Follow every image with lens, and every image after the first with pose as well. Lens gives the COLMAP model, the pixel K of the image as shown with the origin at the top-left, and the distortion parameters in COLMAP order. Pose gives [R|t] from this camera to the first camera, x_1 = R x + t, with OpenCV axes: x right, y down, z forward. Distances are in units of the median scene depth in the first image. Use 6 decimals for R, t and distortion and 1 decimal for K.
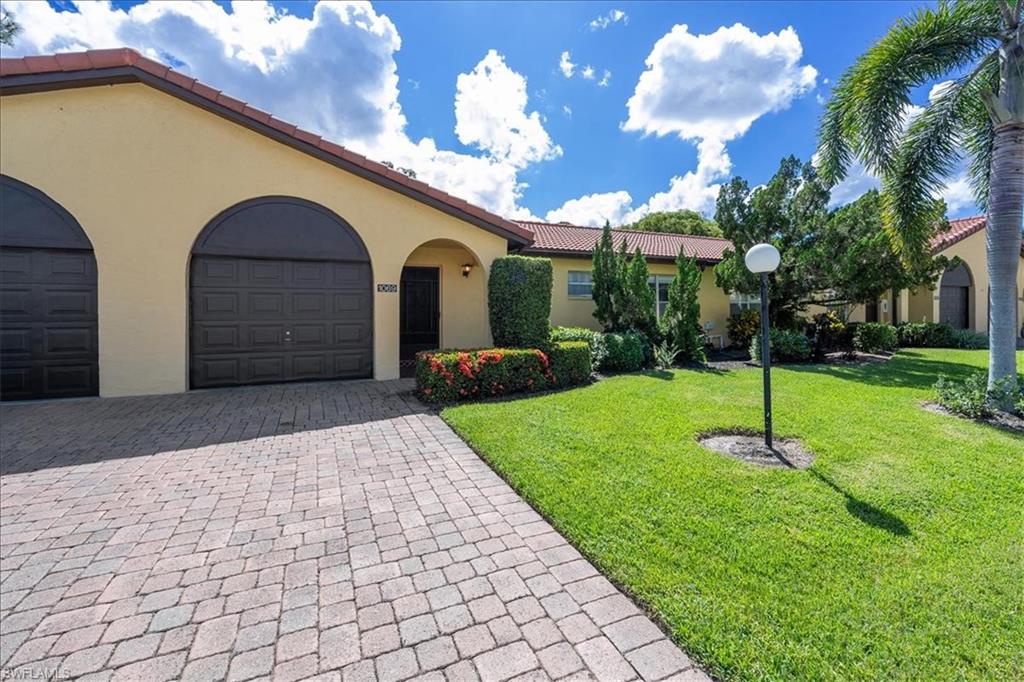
lens RADIAL K [[451.2, 0, 517.2], [0, 451.2, 312.8], [0, 0, 1]] dist [0.000505, 0.000074]
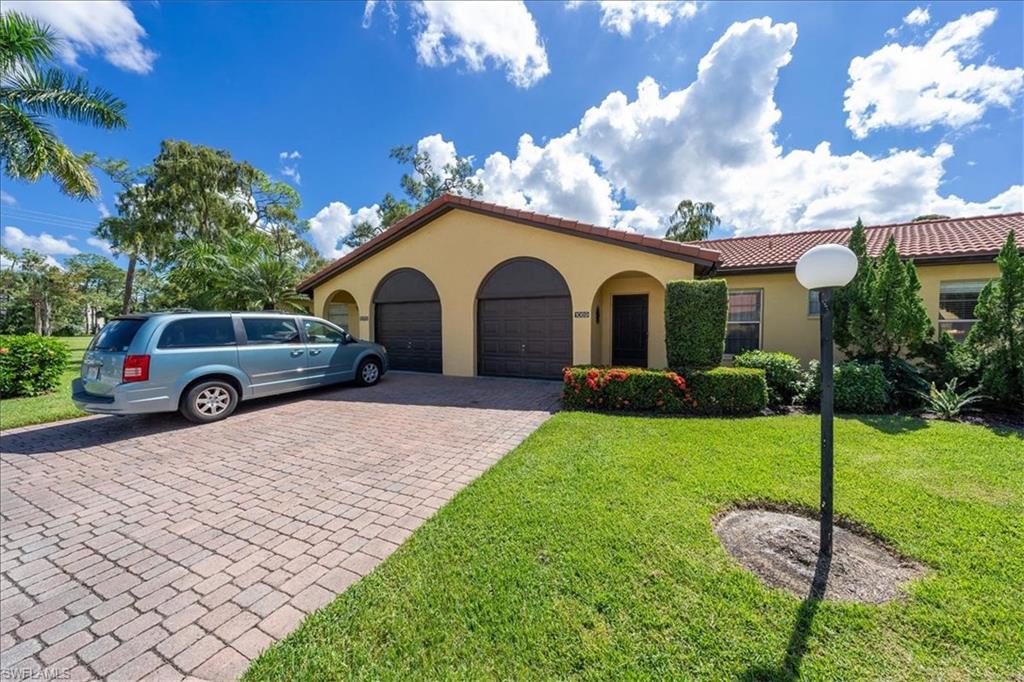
lens RADIAL K [[352.2, 0, 512.9], [0, 352.2, 337.2], [0, 0, 1]] dist [0.000053, 0.000028]
pose [[0.653965, 0.023530, -0.756159, 0.426684], [-0.003843, 0.999607, 0.027783, -0.020110], [0.756515, -0.015263, 0.653798, 0.216315]]
